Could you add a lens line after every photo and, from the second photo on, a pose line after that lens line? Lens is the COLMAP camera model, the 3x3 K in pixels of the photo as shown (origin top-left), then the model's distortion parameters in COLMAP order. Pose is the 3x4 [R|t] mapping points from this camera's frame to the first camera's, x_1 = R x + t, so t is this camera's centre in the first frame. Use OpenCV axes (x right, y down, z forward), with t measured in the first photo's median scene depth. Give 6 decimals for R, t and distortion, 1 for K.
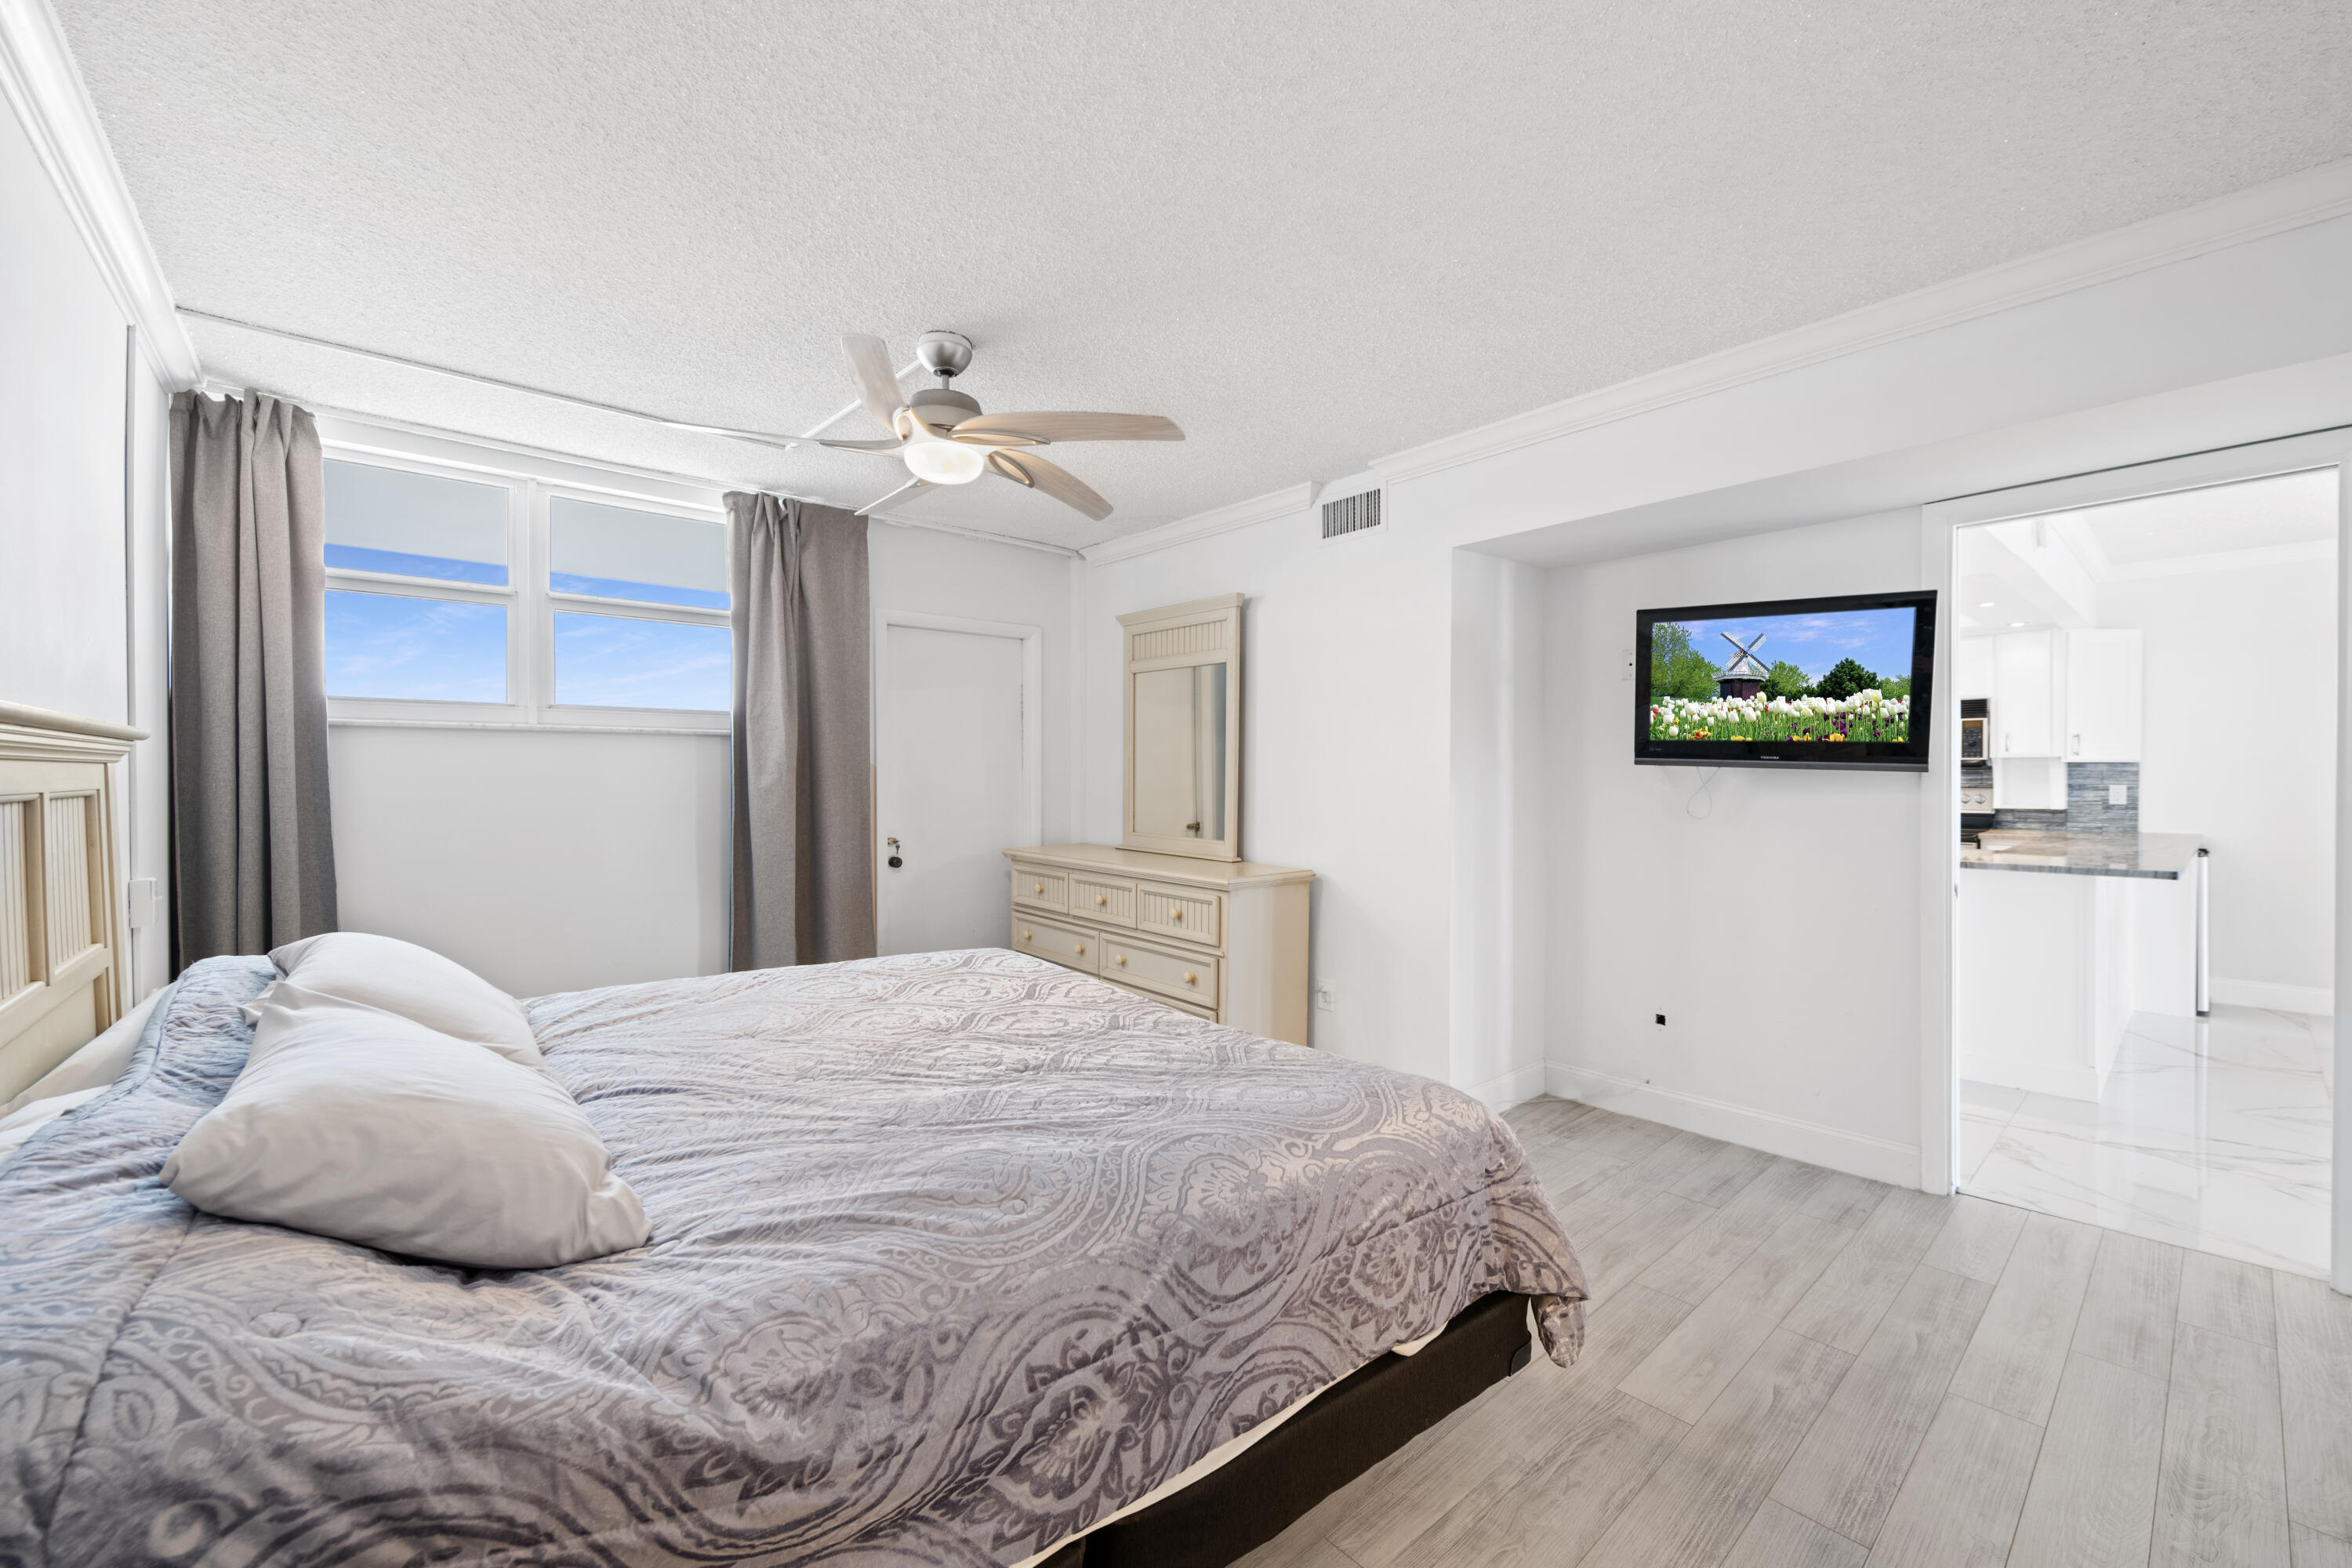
lens RADIAL K [[930.5, 0, 1190.9], [0, 930.5, 782.1], [0, 0, 1]] dist [0.001752, -0.003526]
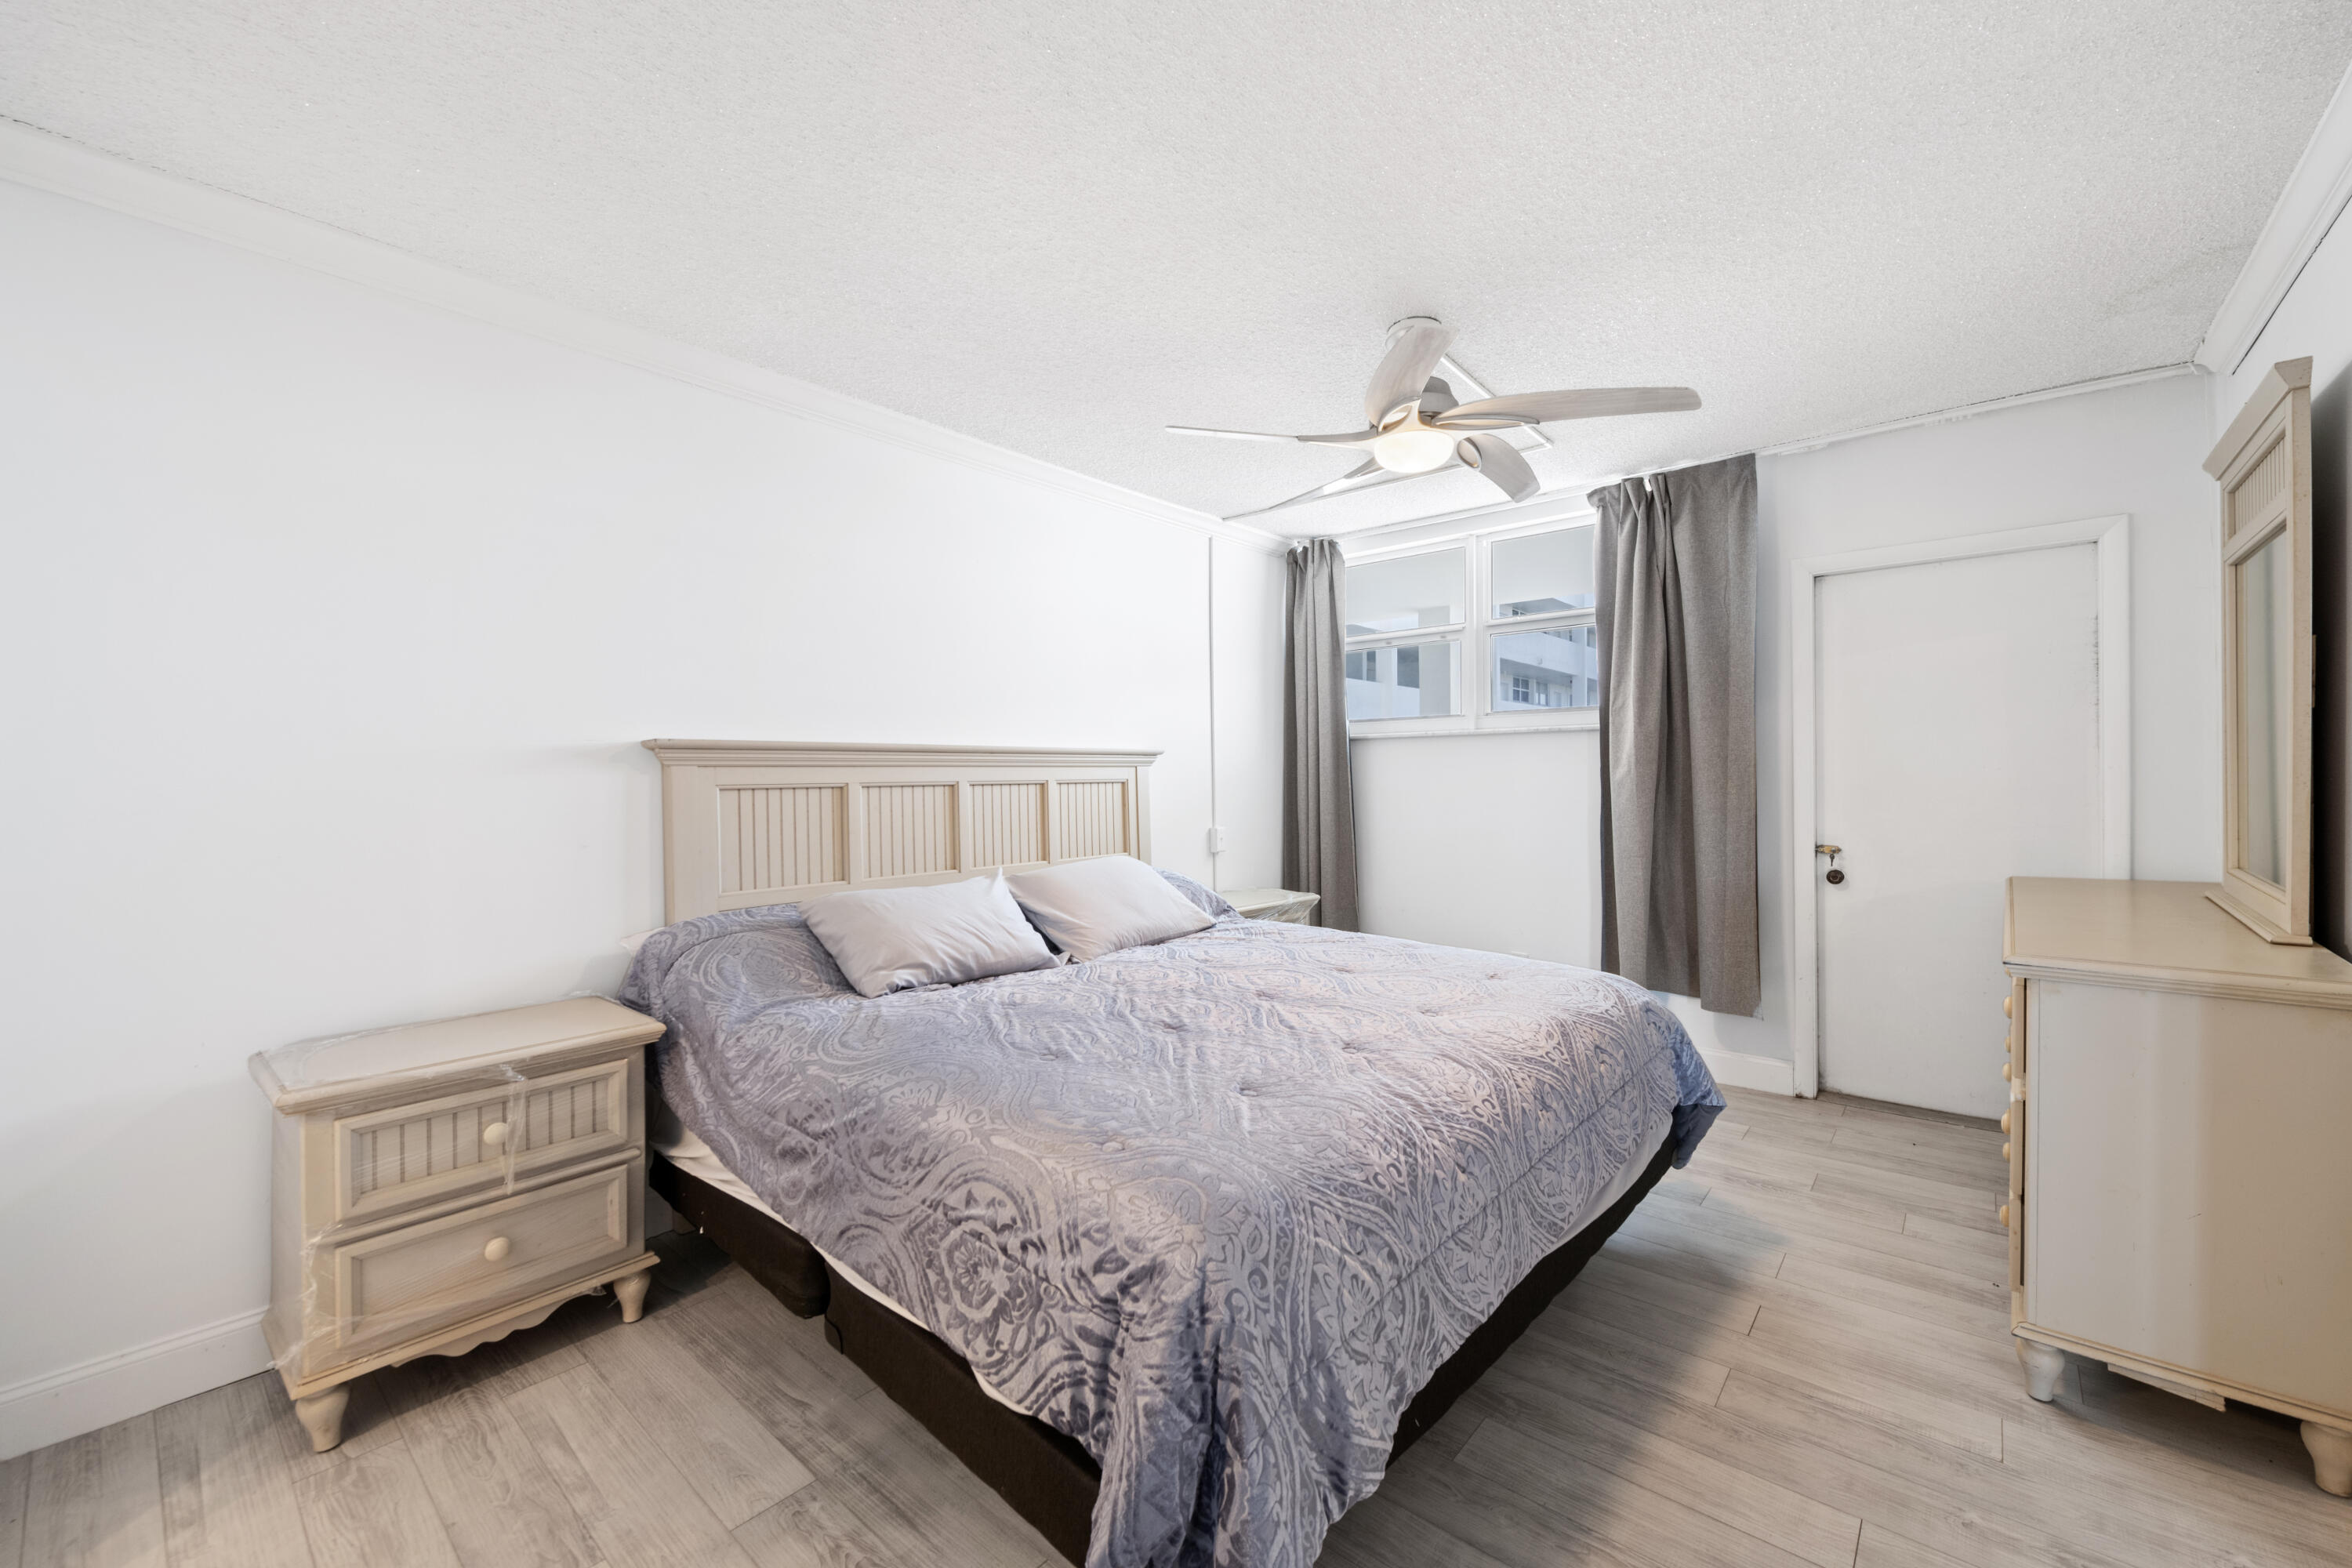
lens RADIAL K [[930.5, 0, 1185.8], [0, 930.5, 783.5], [0, 0, 1]] dist [0.001752, -0.003526]
pose [[0.136308, 0.005775, -0.990650, 0.609844], [0.001823, 0.999980, 0.006080, 0.003188], [0.990665, -0.002635, 0.136295, 0.555799]]
